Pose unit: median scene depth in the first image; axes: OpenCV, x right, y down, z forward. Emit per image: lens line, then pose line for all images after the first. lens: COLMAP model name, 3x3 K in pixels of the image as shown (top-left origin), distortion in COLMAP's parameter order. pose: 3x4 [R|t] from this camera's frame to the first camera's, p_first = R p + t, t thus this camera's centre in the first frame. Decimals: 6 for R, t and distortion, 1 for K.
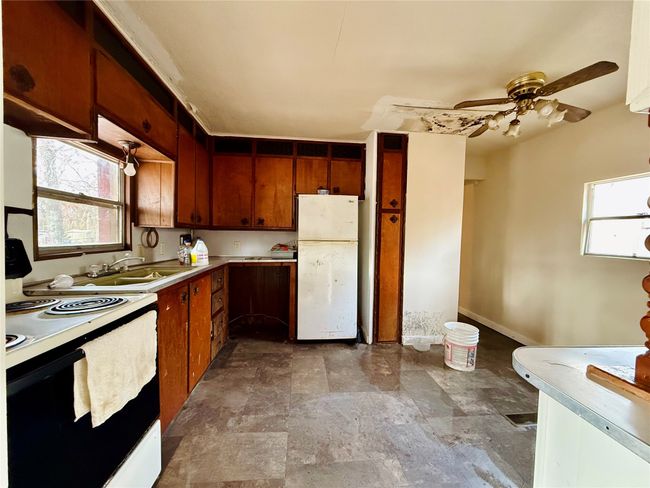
lens RADIAL K [[258.9, 0, 325.0], [0, 258.9, 244.0], [0, 0, 1]] dist [-0.000224, 0.000297]
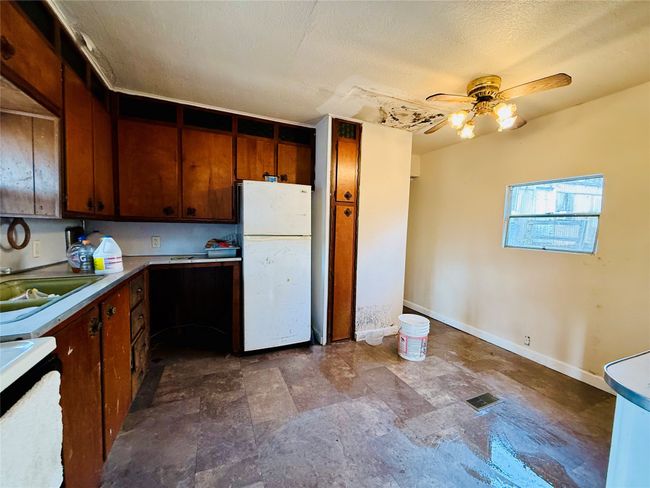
lens RADIAL K [[258.9, 0, 325.0], [0, 258.9, 244.0], [0, 0, 1]] dist [-0.000224, 0.000297]
pose [[0.952175, -0.014442, 0.305211, -0.117062], [0.003390, 0.999320, 0.036709, -0.016737], [-0.305534, -0.033918, 0.951577, 0.127730]]
